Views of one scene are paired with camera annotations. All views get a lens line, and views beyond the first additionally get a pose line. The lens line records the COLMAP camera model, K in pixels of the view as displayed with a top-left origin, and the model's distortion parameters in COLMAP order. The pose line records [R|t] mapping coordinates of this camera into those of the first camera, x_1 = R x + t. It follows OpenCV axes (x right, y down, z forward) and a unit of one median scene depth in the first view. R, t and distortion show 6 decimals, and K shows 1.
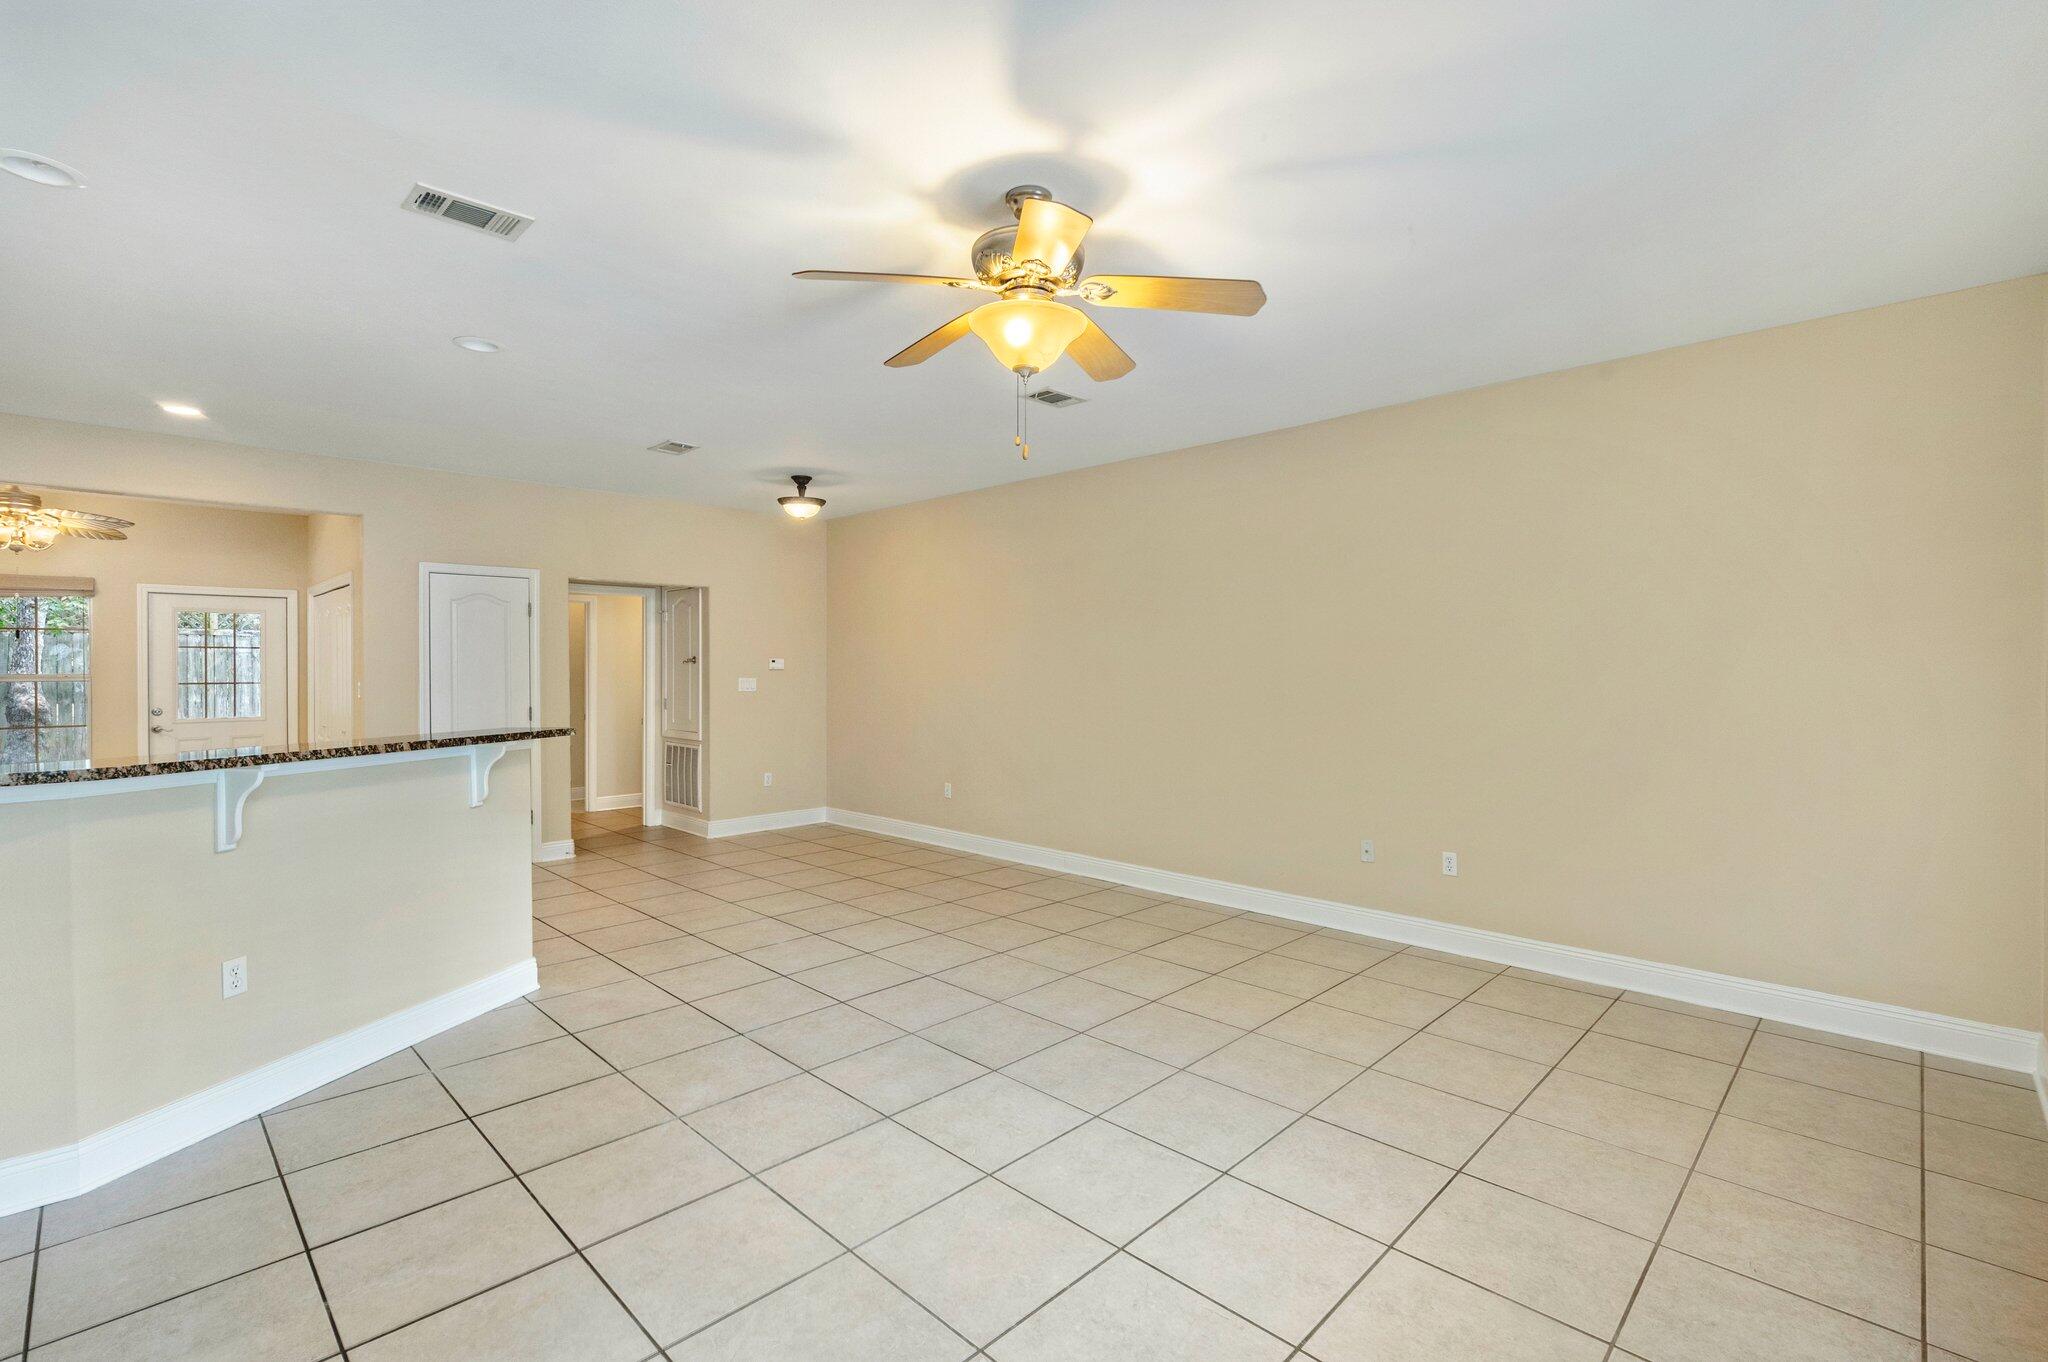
lens RADIAL K [[875.0, 0, 1038.0], [0, 875.0, 675.0], [0, 0, 1]] dist [-0.008023, 0.000204]
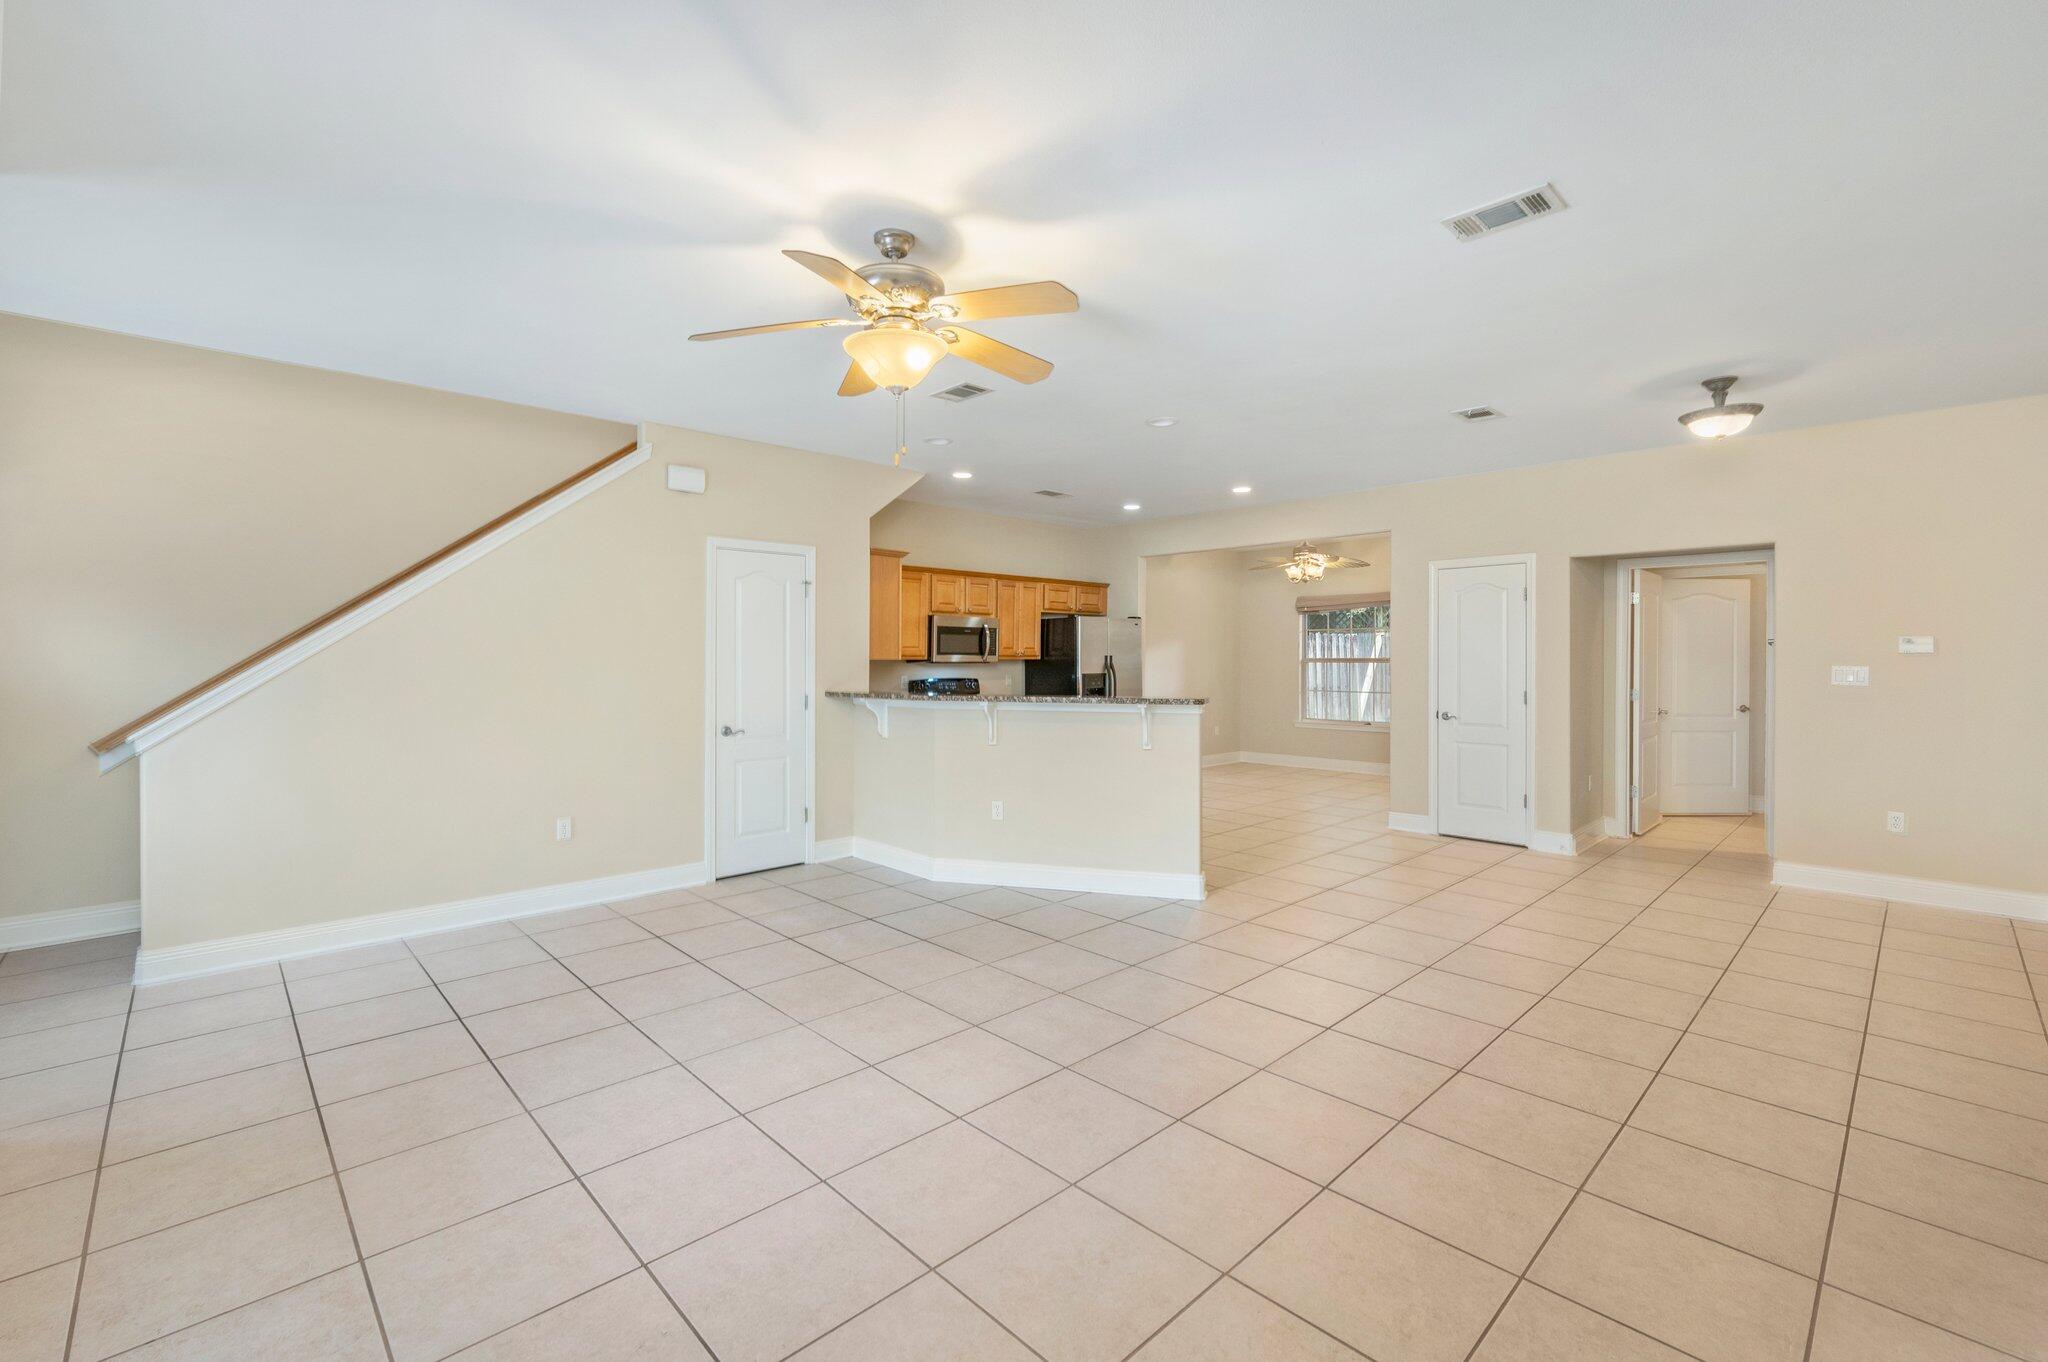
lens RADIAL K [[875.0, 0, 1049.1], [0, 875.0, 652.1], [0, 0, 1]] dist [-0.008023, 0.000204]
pose [[-0.005993, -0.004356, -0.999973, 0.361190], [-0.006451, 0.999970, -0.004318, -0.000623], [0.999961, 0.006424, -0.006021, 0.387887]]
